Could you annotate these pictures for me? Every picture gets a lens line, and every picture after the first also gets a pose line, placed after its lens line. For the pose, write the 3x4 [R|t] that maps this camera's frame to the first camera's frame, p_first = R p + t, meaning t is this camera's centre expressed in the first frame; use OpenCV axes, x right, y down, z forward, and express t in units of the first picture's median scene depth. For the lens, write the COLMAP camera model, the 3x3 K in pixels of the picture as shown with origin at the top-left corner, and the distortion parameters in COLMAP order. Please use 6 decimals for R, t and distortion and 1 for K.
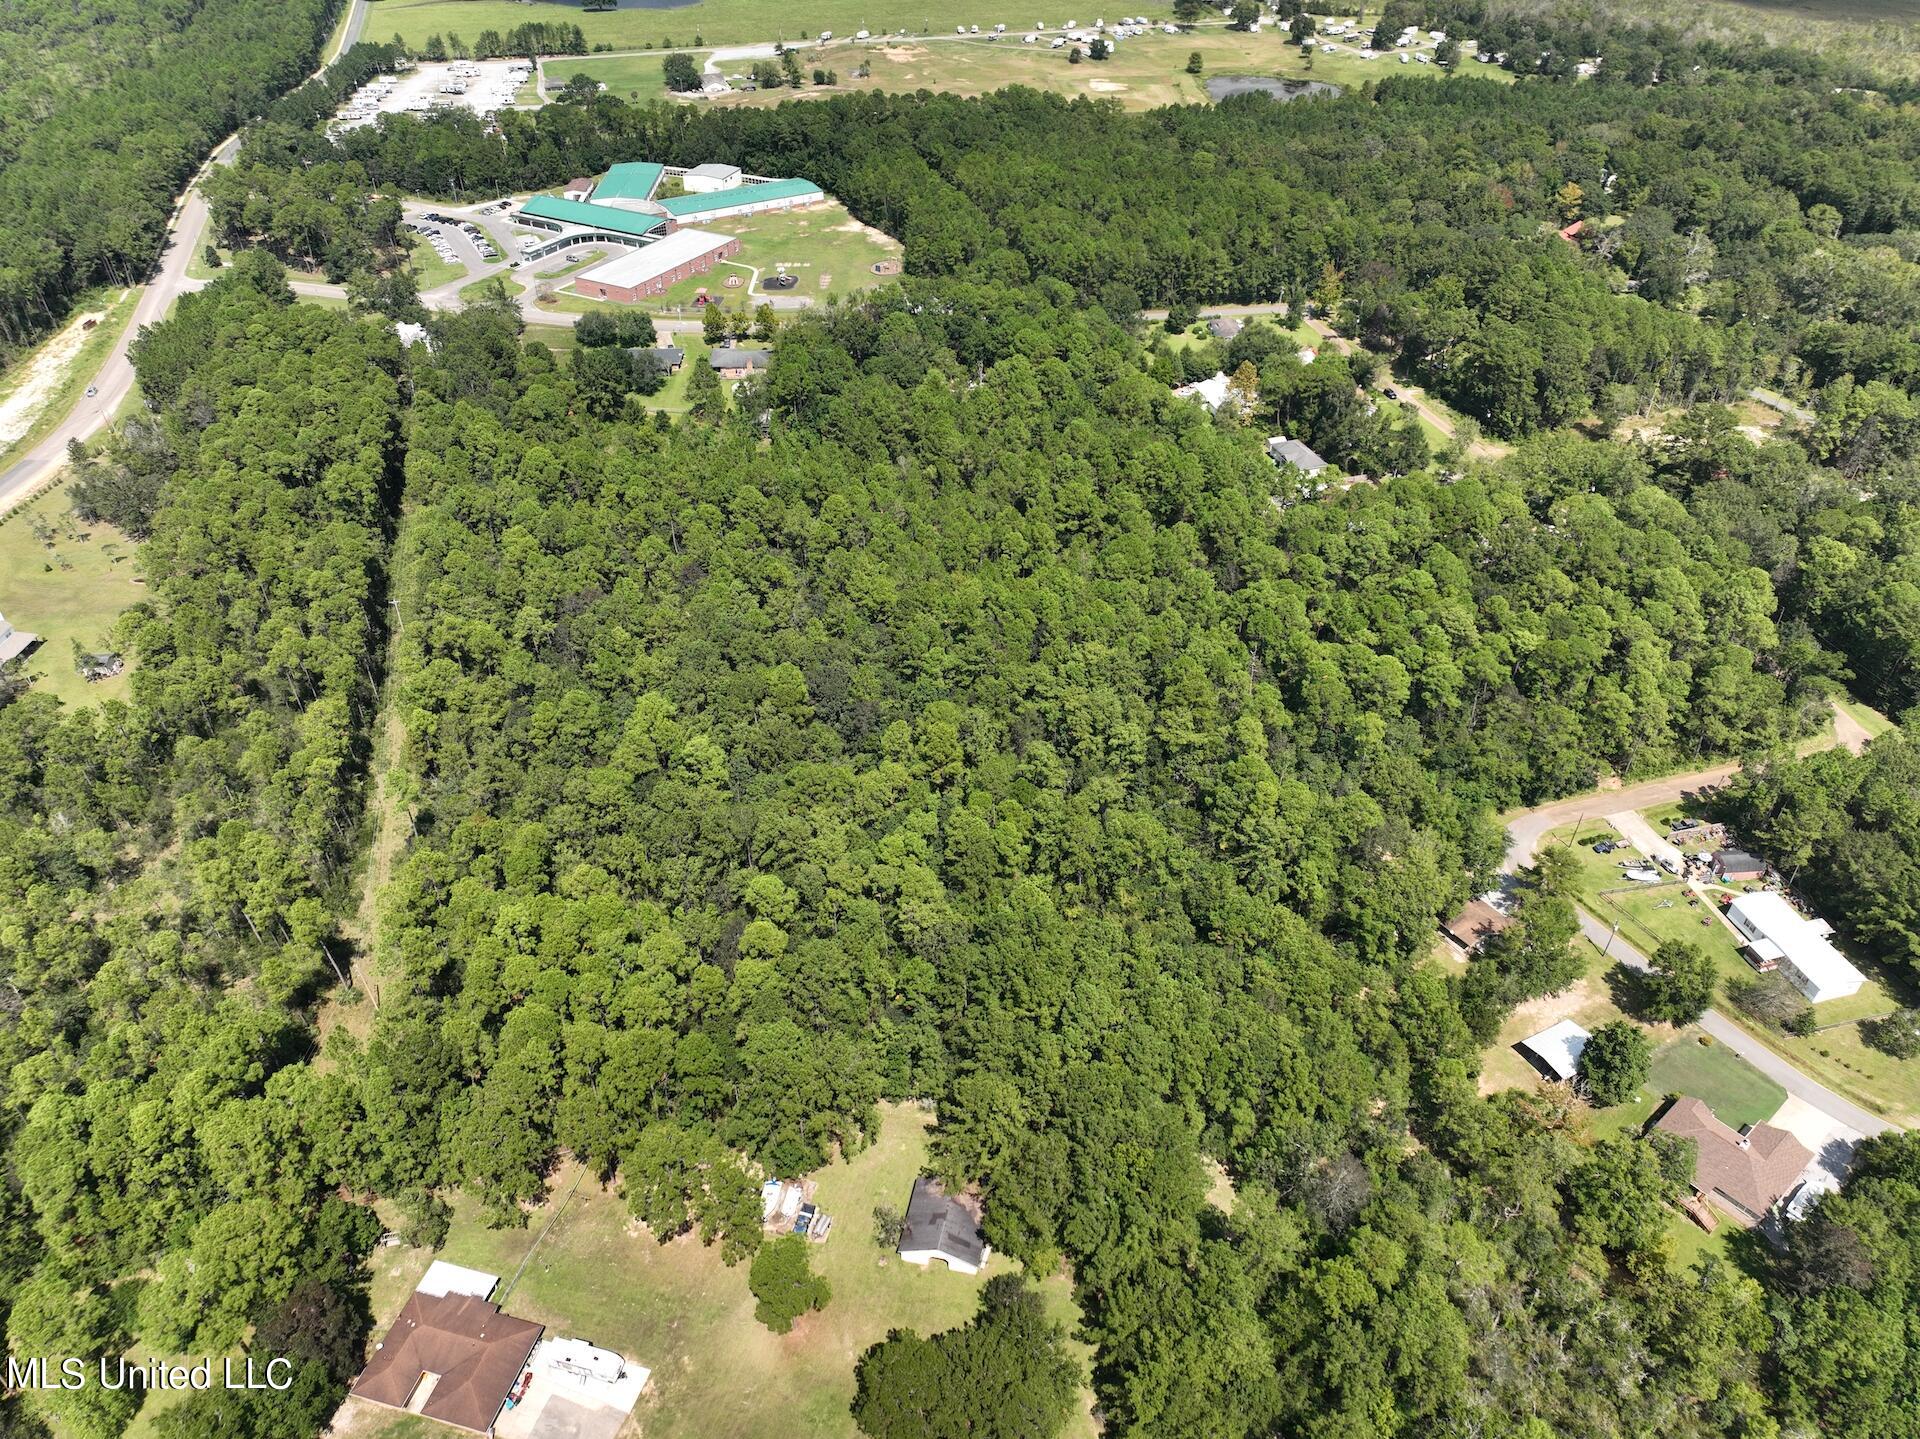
lens RADIAL K [[1347.5, 0, 956.7], [0, 1347.5, 730.0], [0, 0, 1]] dist [-0.004095, 0.021212]
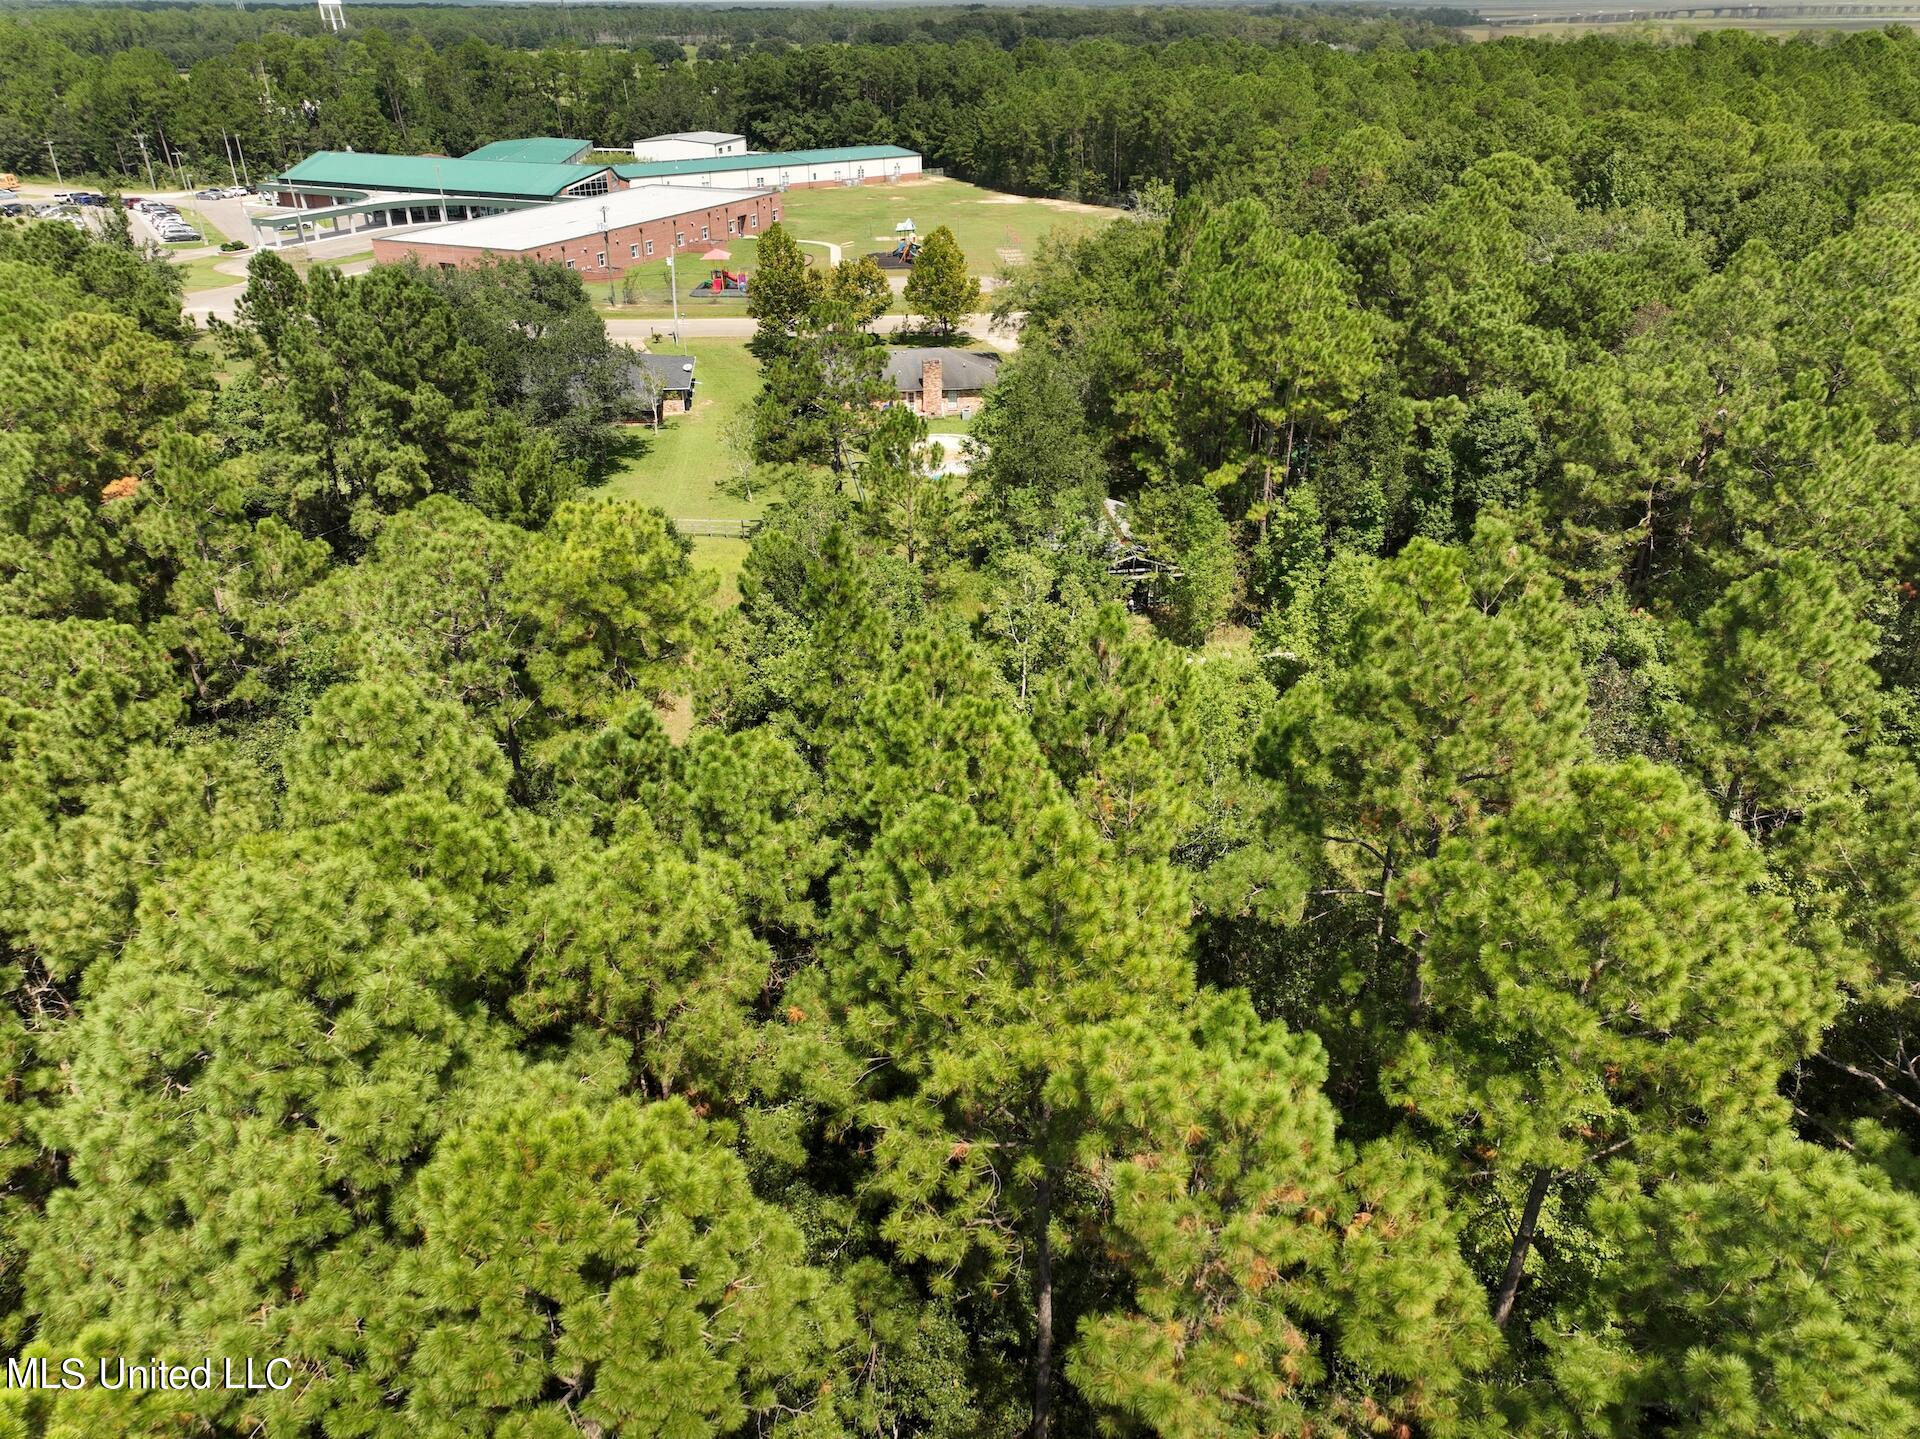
lens RADIAL K [[1342.2, 0, 960.7], [0, 1342.2, 728.6], [0, 0, 1]] dist [-0.008814, 0.028088]
pose [[0.996628, -0.039852, 0.071719, -0.346860], [0.050545, 0.986765, -0.154077, -0.307398], [-0.064630, 0.157182, 0.985453, 1.465839]]
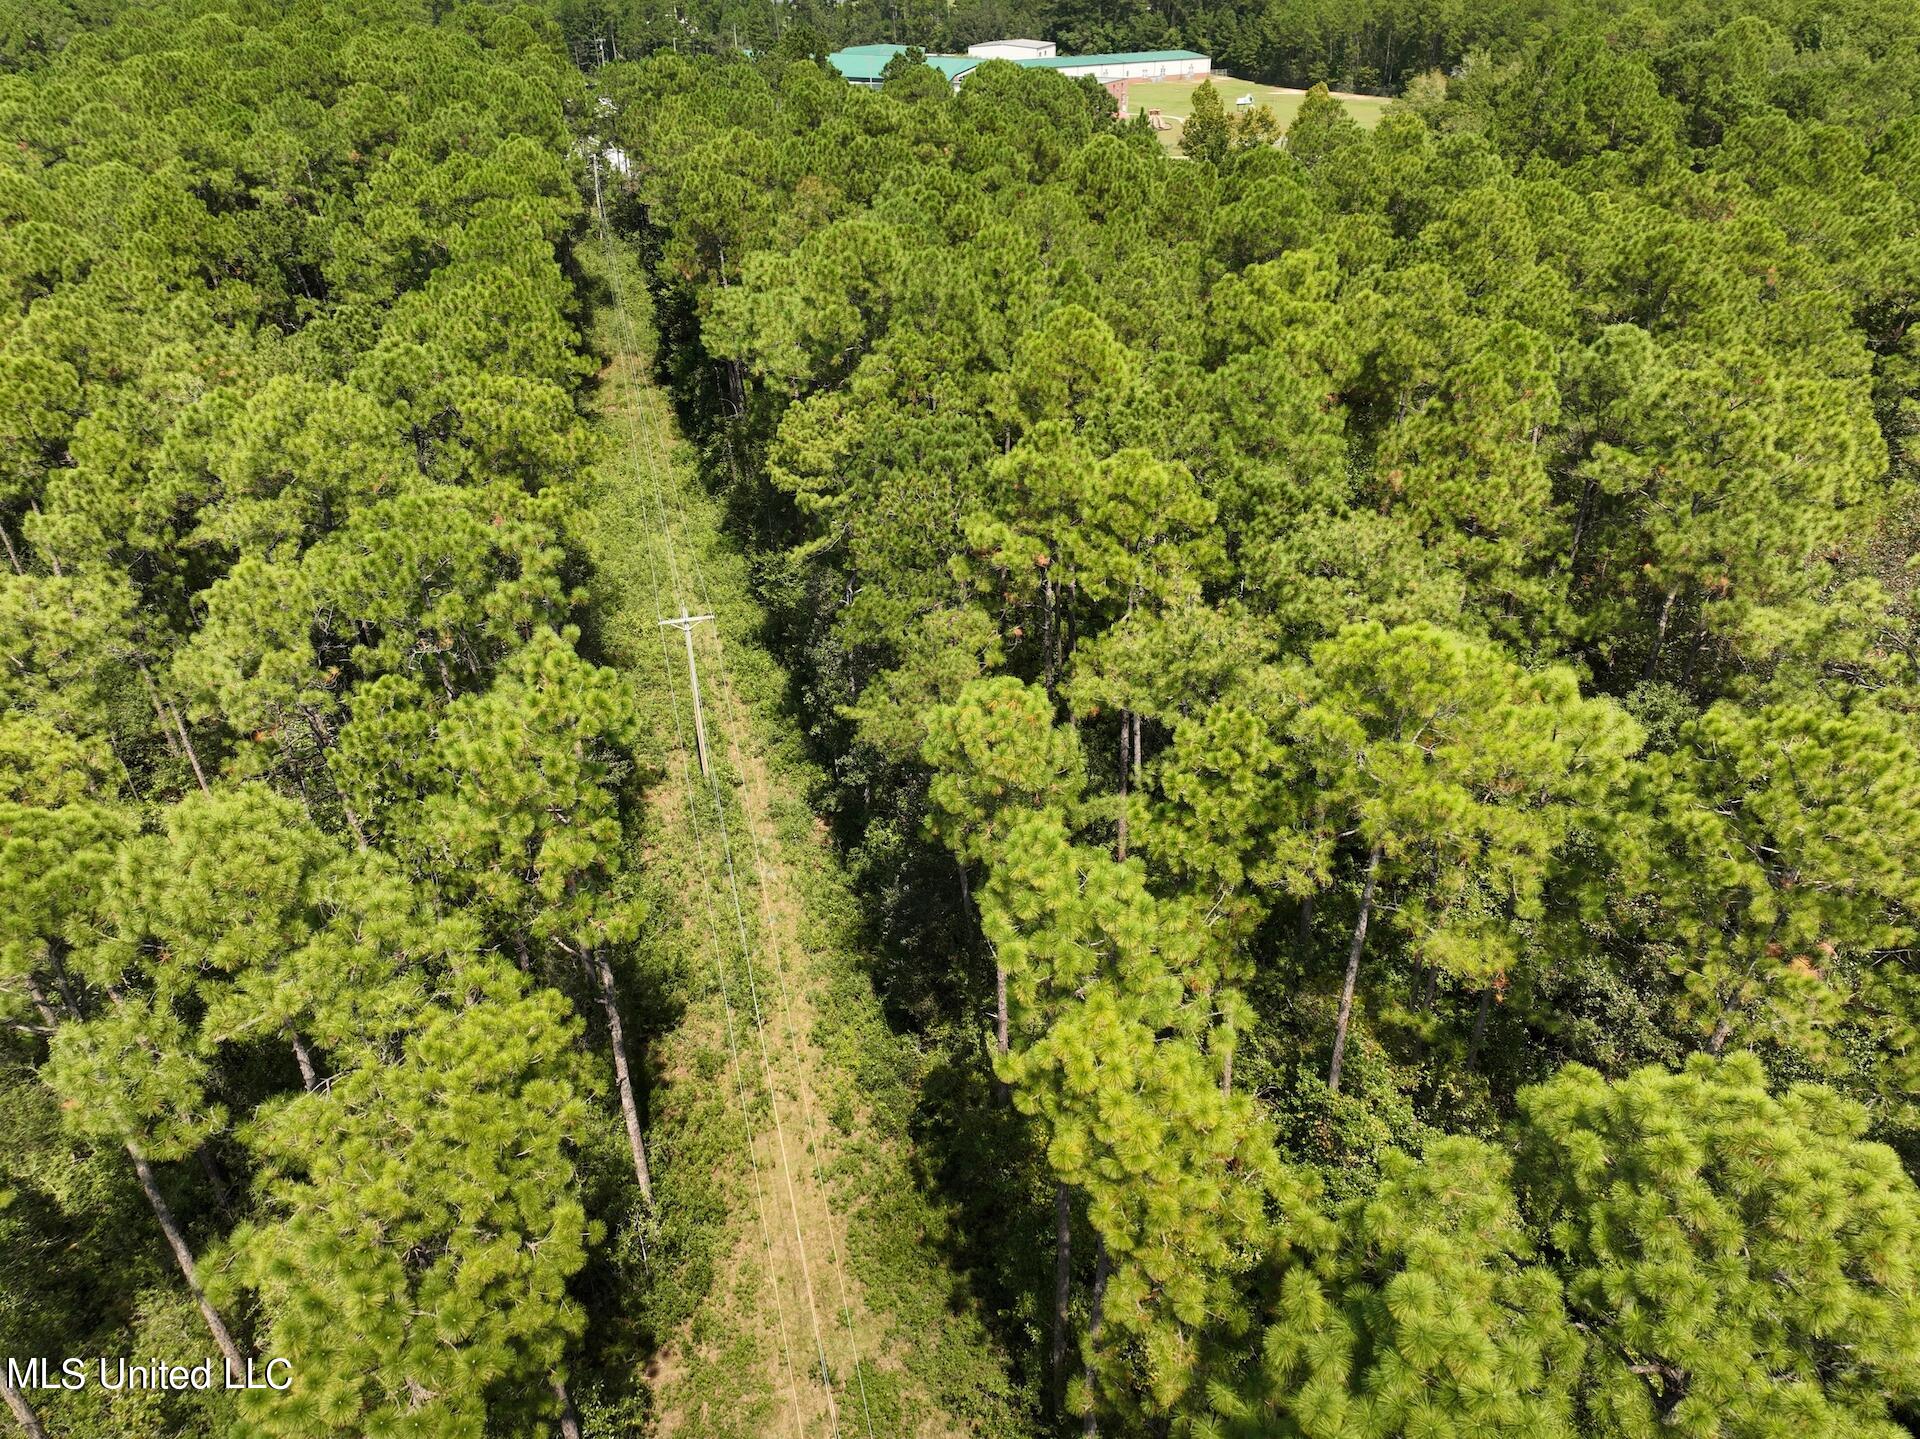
lens RADIAL K [[1342.2, 0, 960.7], [0, 1342.2, 728.6], [0, 0, 1]] dist [-0.008814, 0.028088]
pose [[0.999931, 0.006006, -0.010132, -0.544632], [-0.007186, 0.992653, -0.120784, -0.080117], [0.009333, 0.120849, 0.992627, 1.185642]]
